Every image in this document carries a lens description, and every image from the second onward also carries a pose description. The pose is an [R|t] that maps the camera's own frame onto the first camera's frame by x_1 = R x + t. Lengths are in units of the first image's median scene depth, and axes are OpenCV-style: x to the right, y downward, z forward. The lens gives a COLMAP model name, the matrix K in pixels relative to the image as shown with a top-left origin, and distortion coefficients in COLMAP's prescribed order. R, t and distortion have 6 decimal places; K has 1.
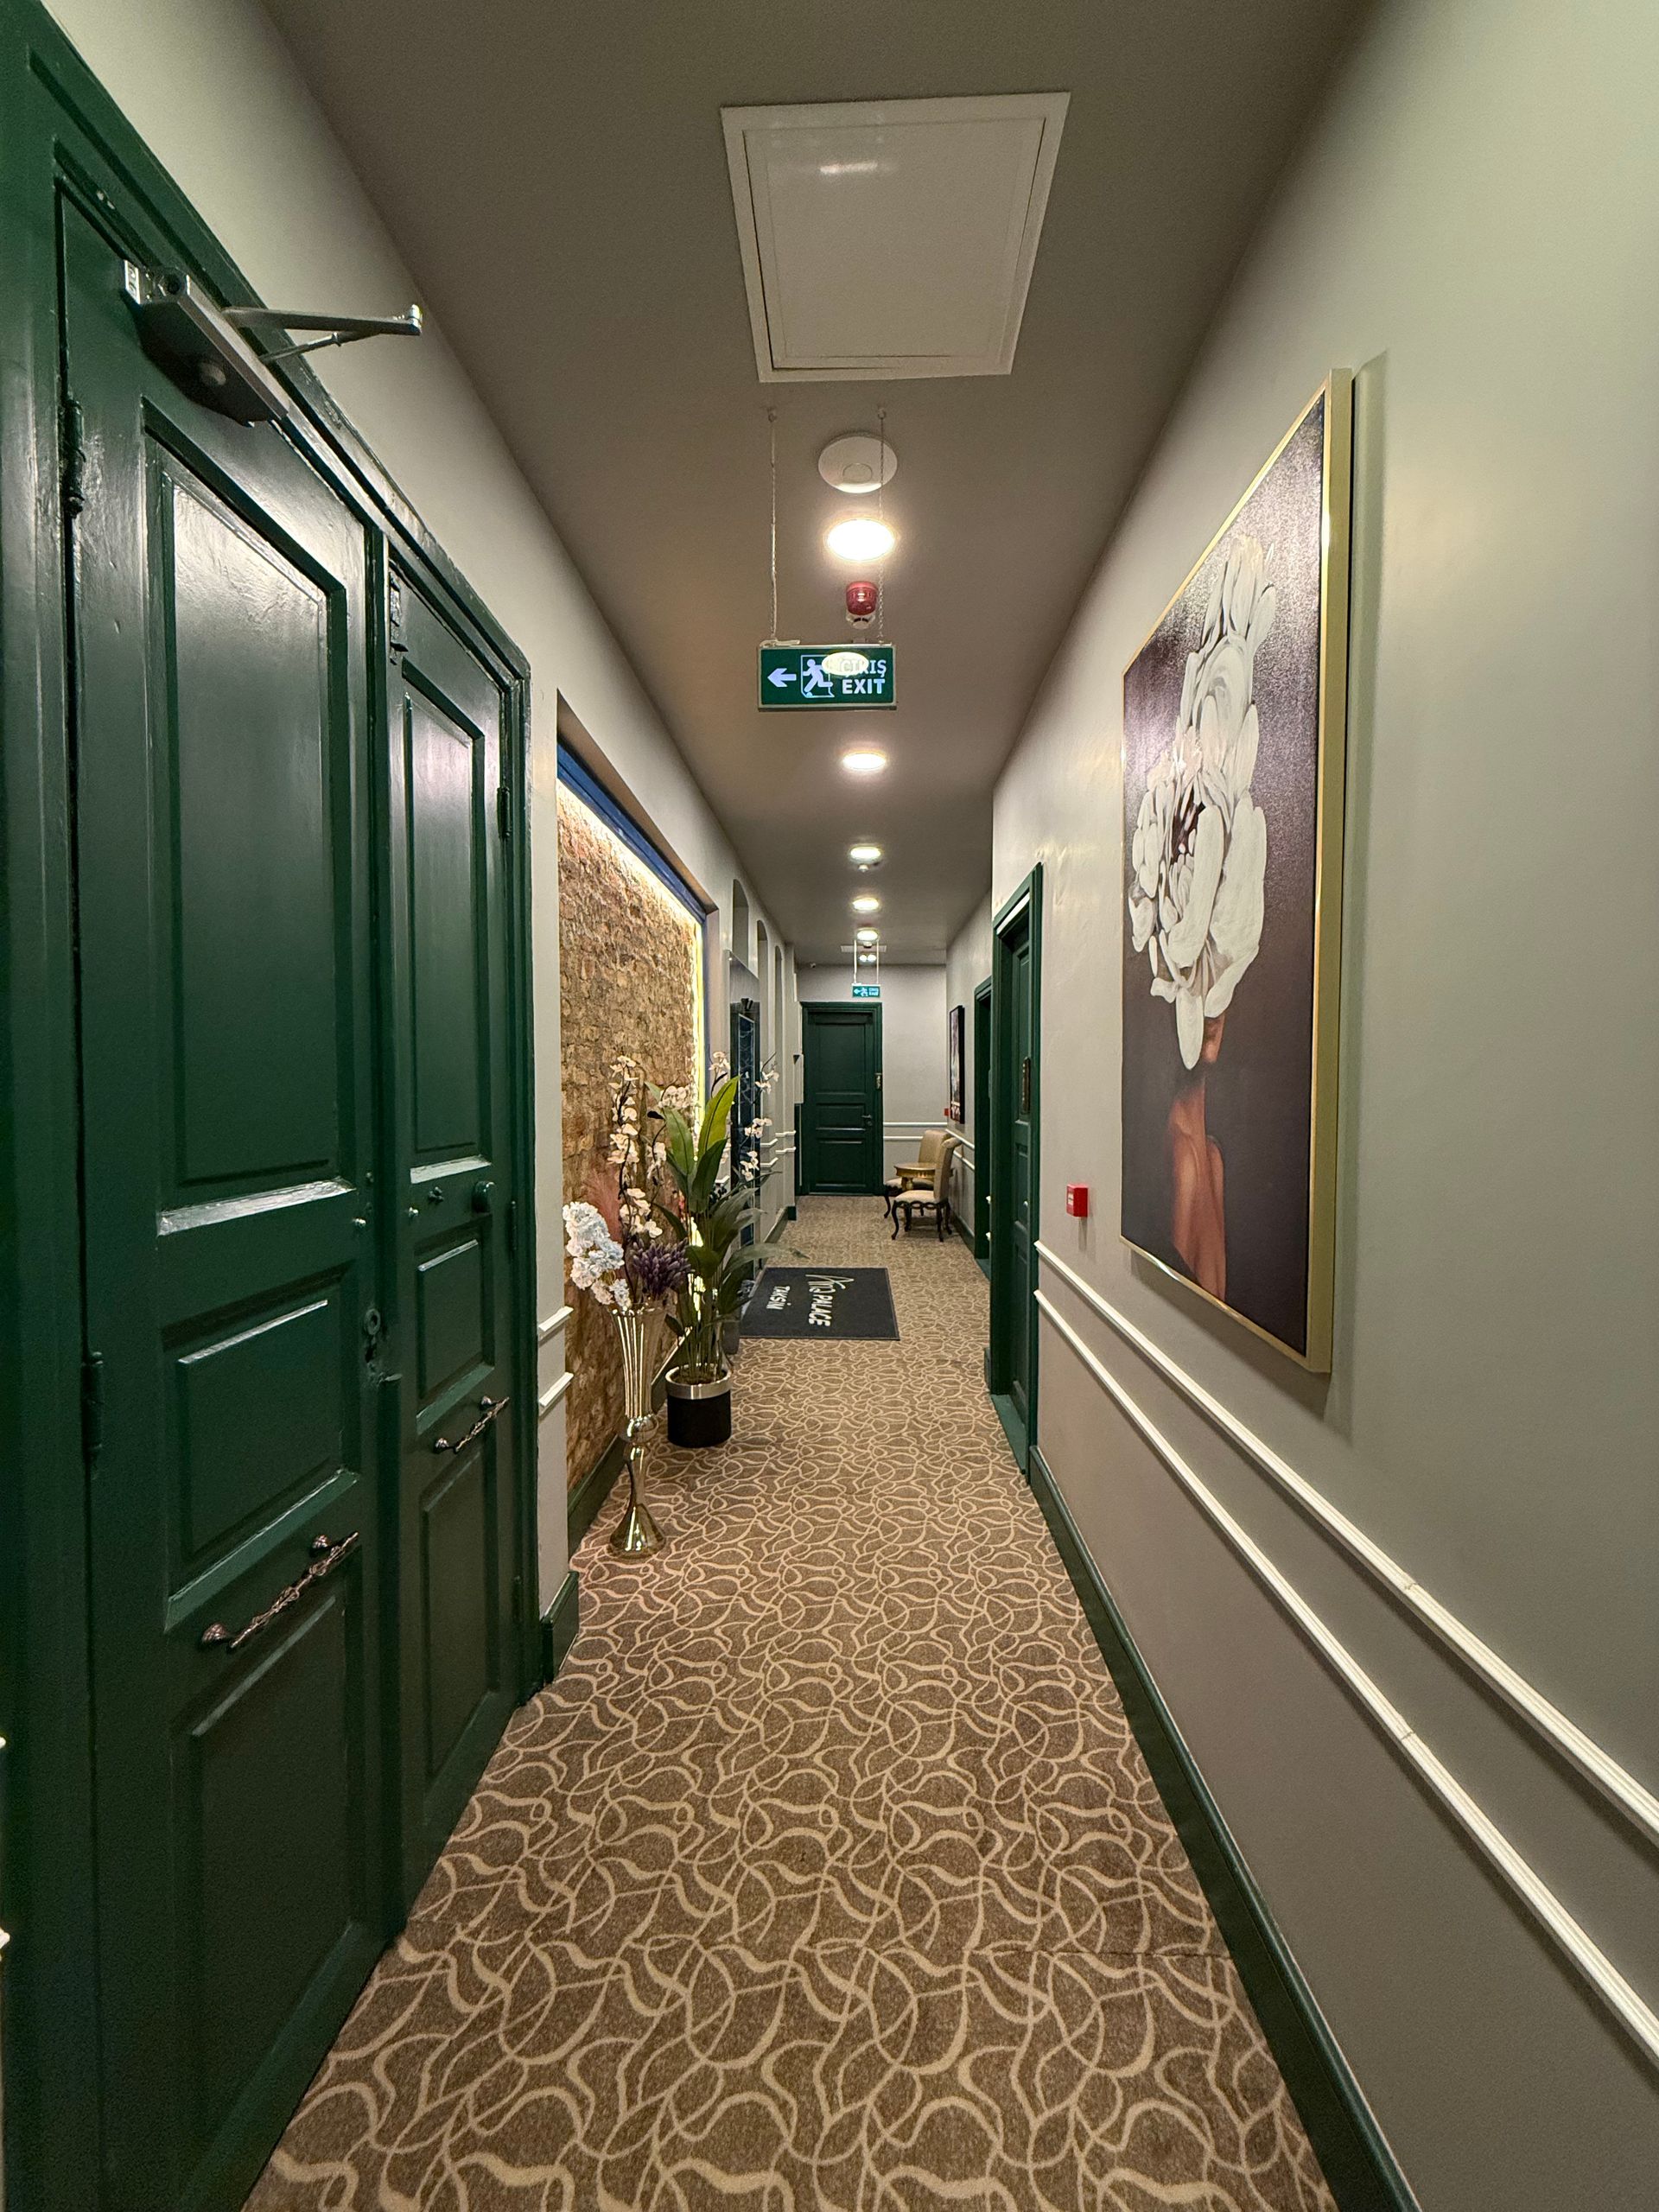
lens RADIAL K [[878.2, 0, 819.2], [0, 878.2, 1105.1], [0, 0, 1]] dist [-0.001755, 0.000556]
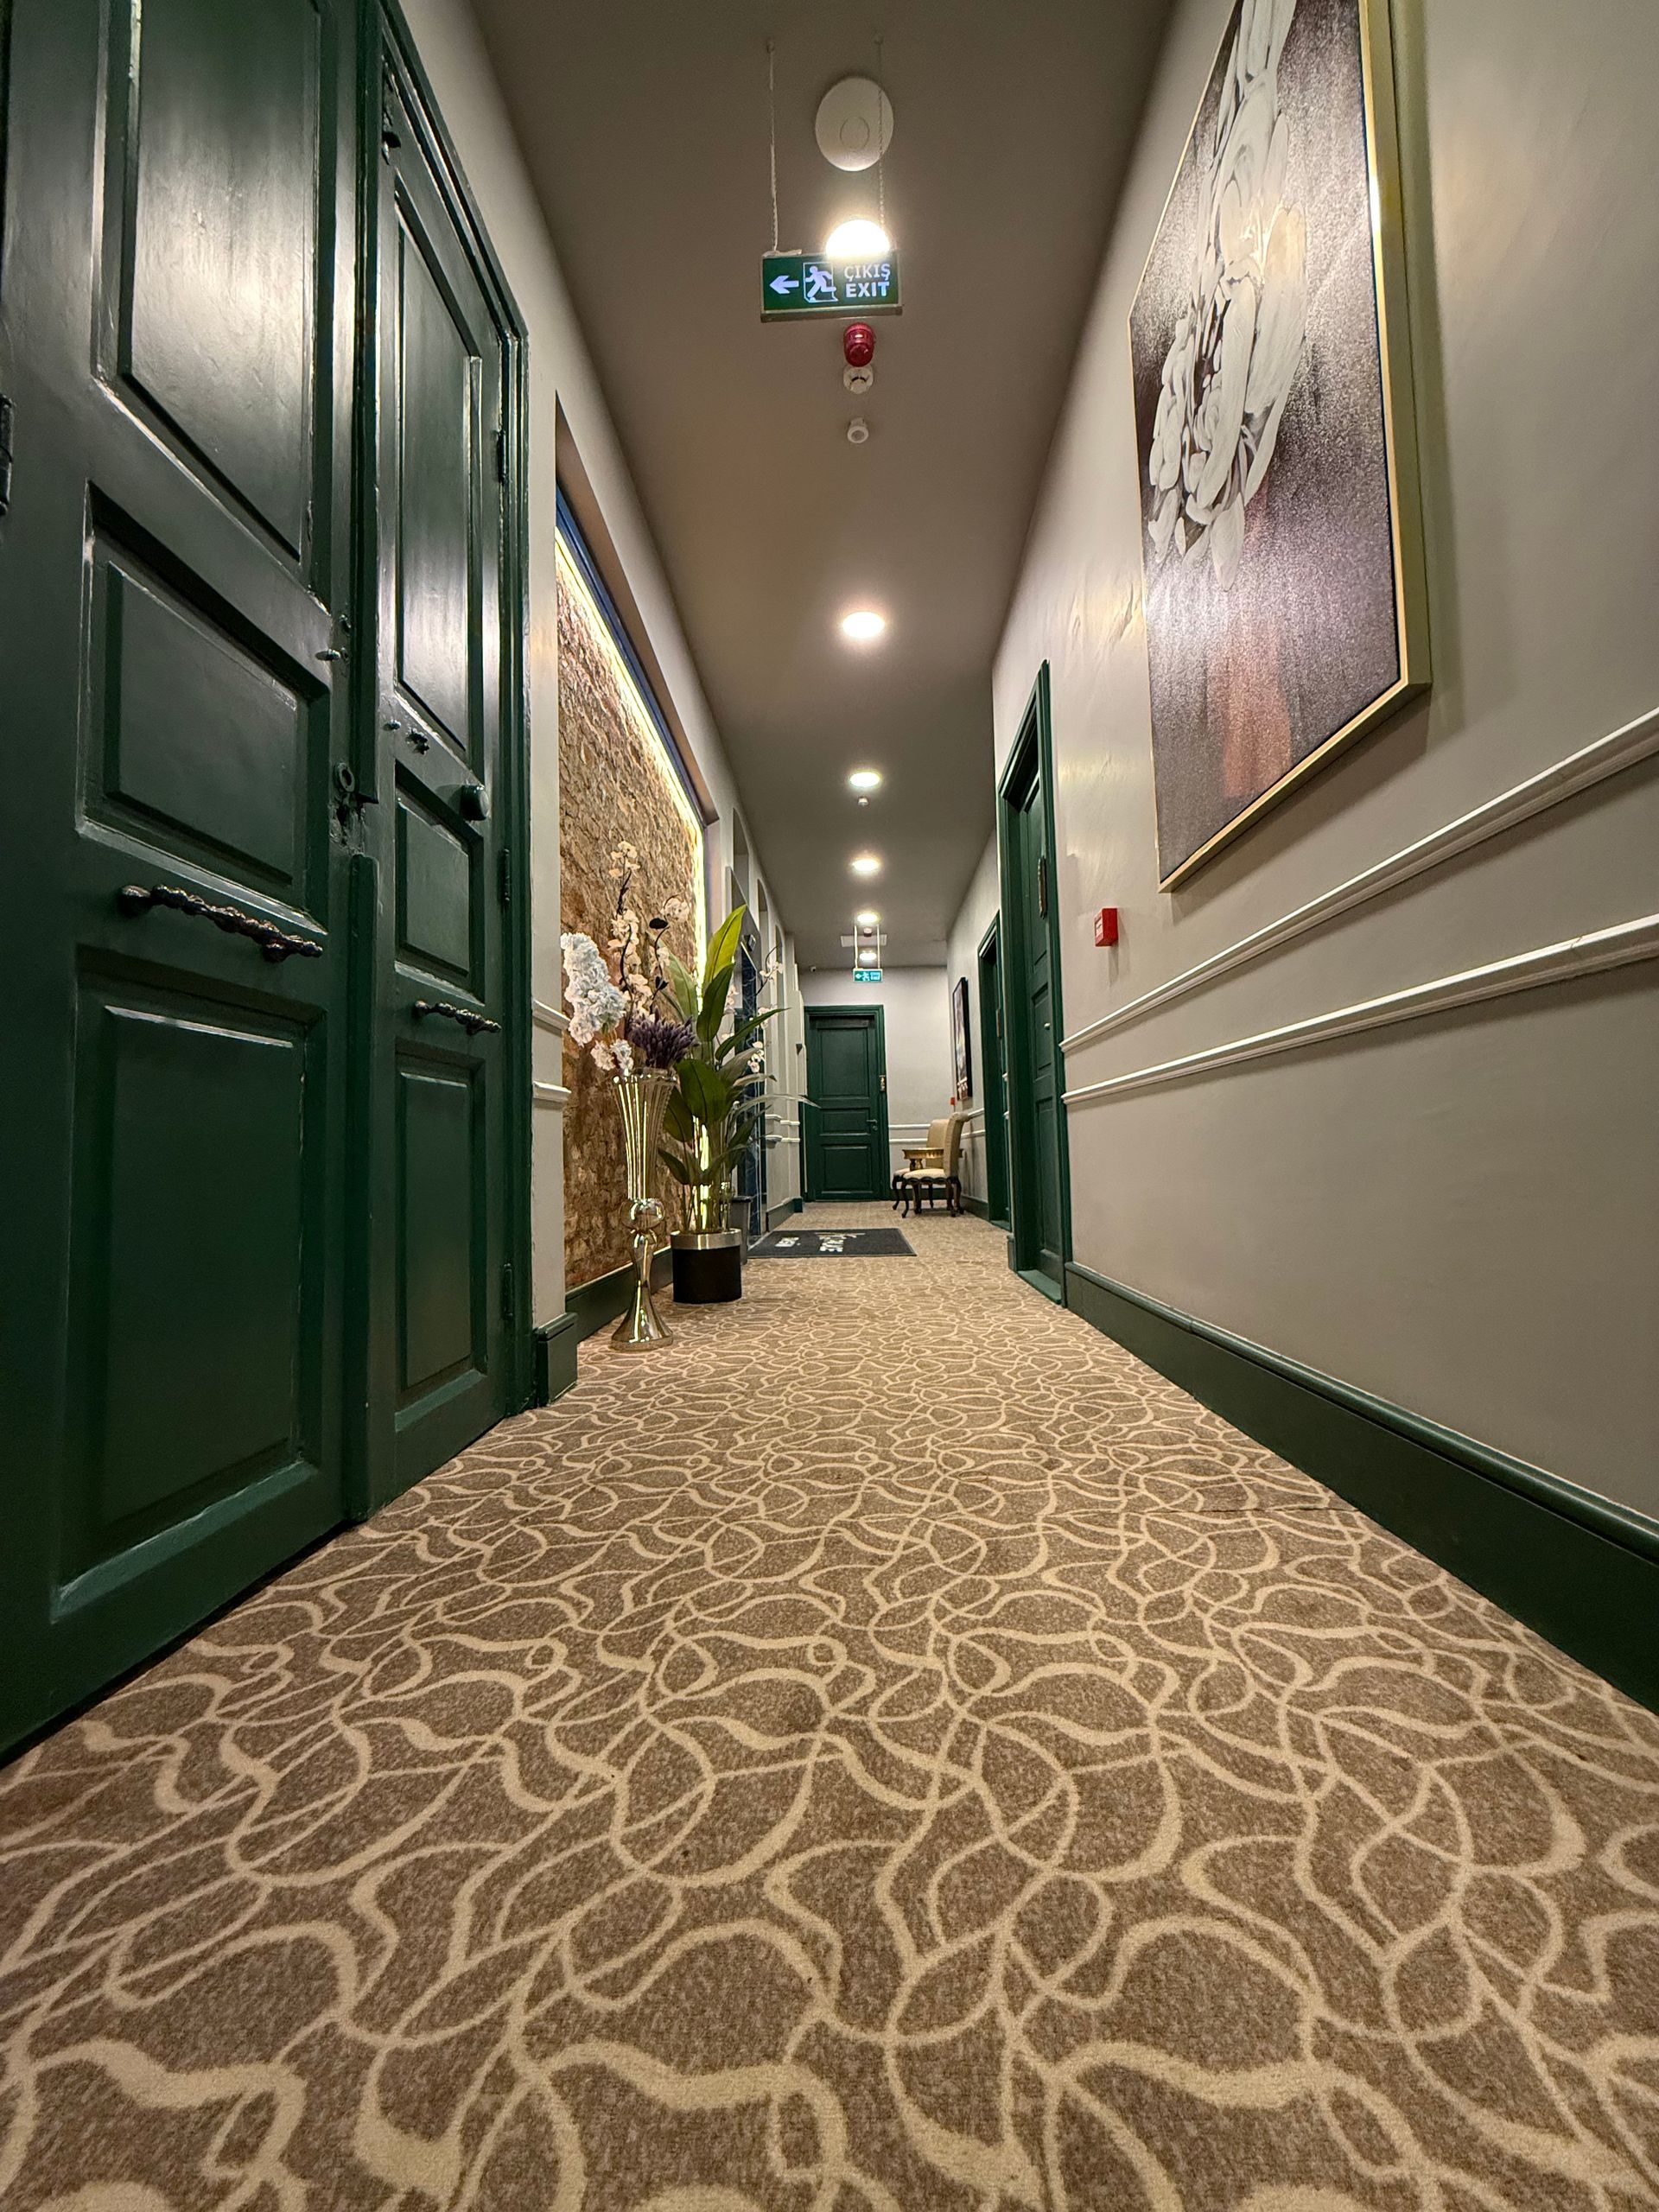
lens RADIAL K [[878.2, 0, 818.8], [0, 878.2, 1113.9], [0, 0, 1]] dist [-0.001755, 0.000556]
pose [[0.999702, -0.024401, -0.000286, -0.023810], [0.024278, 0.995718, -0.089197, 0.478333], [0.002461, 0.089163, 0.996014, 0.098300]]
